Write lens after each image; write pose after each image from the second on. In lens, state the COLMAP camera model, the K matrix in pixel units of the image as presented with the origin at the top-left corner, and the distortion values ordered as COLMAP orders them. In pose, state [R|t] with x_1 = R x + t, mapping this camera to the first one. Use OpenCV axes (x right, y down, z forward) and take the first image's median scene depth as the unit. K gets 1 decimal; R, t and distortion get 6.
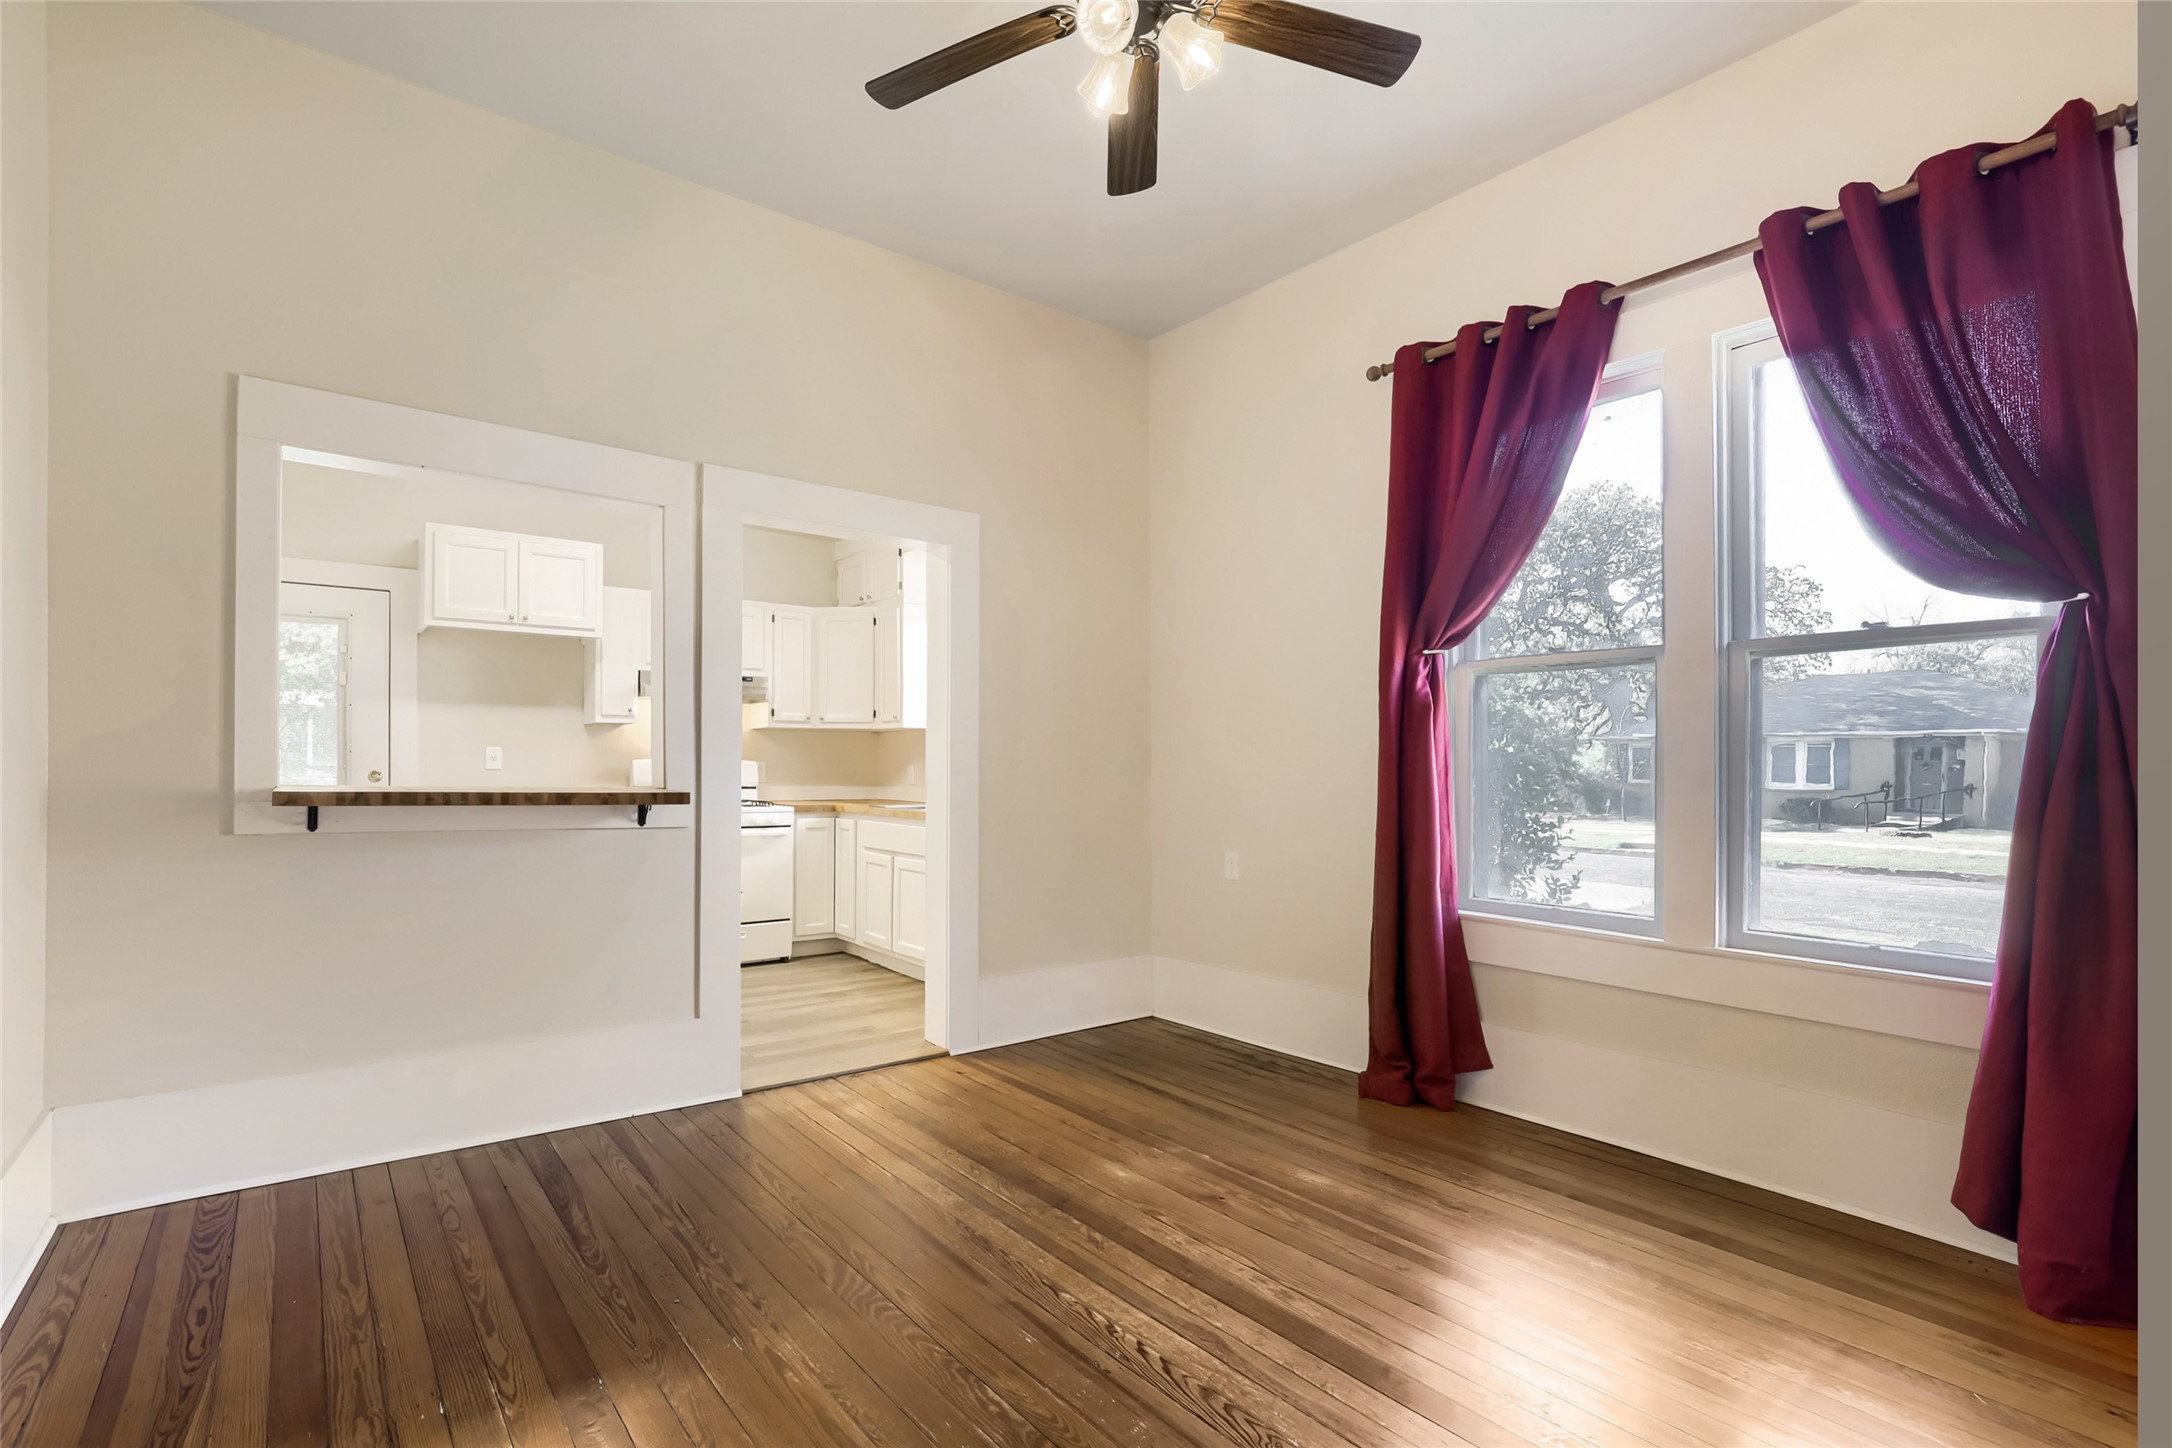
lens RADIAL K [[1011.8, 0, 978.6], [0, 1011.8, 788.1], [0, 0, 1]] dist [-0.000092, 0.000396]
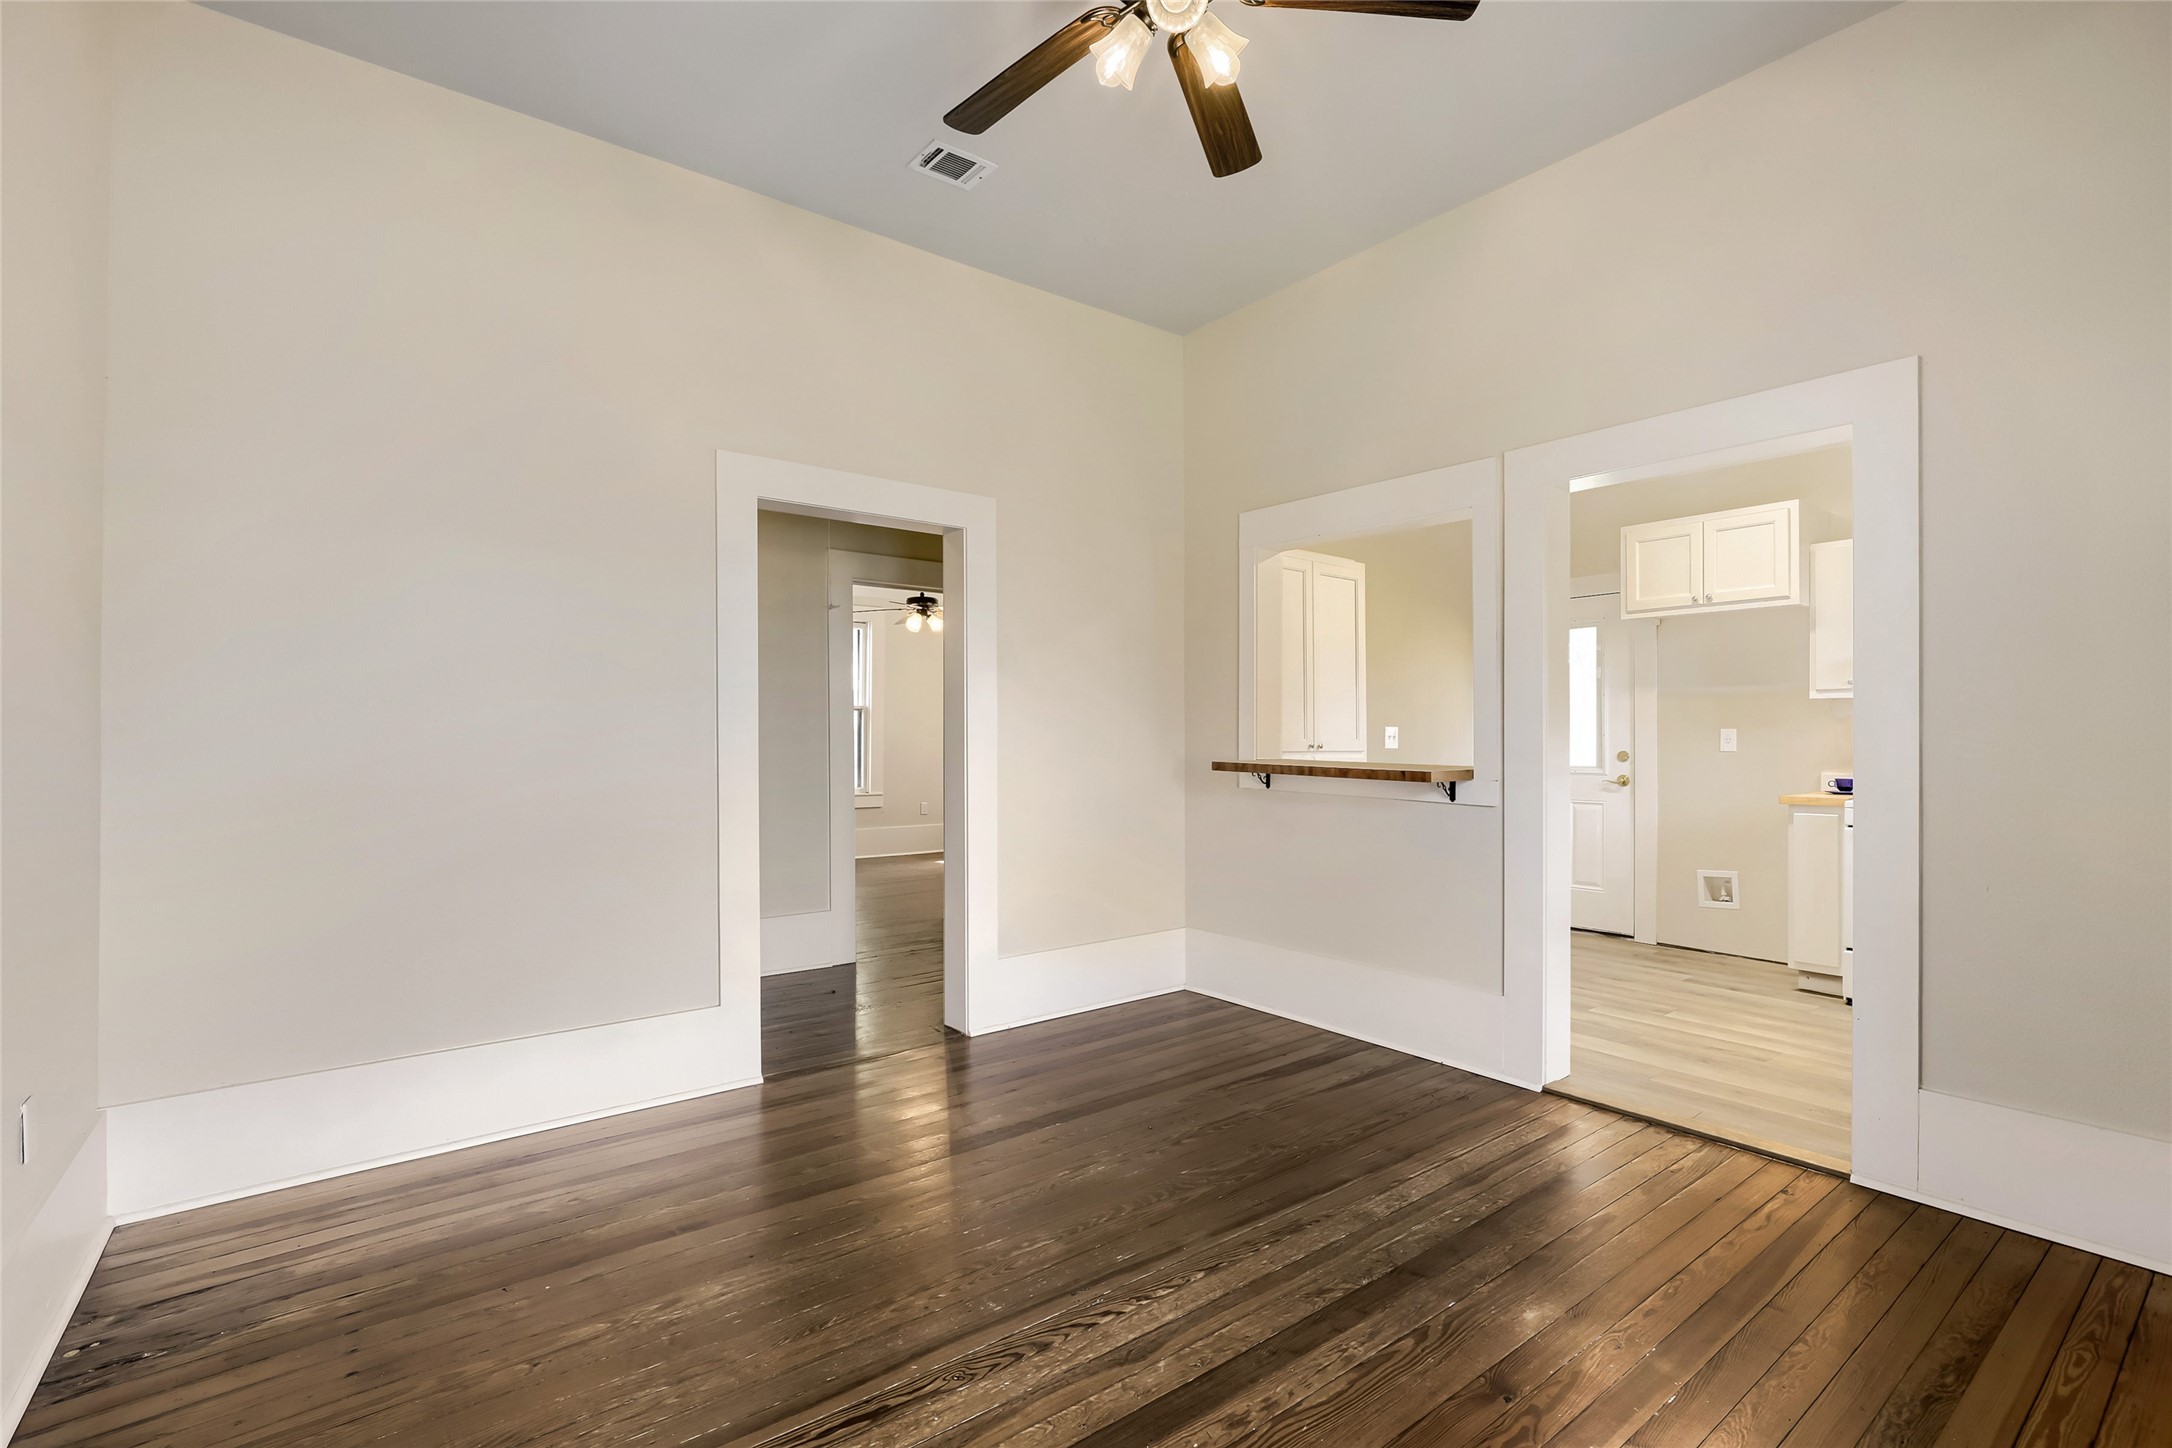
lens RADIAL K [[985.2, 0, 1126.3], [0, 985.2, 750.0], [0, 0, 1]] dist [-0.001729, -0.000187]
pose [[0.069673, 0.003453, -0.997564, 0.838050], [-0.025338, 0.999678, 0.001691, -0.013699], [0.997248, 0.025158, 0.069738, 0.675791]]
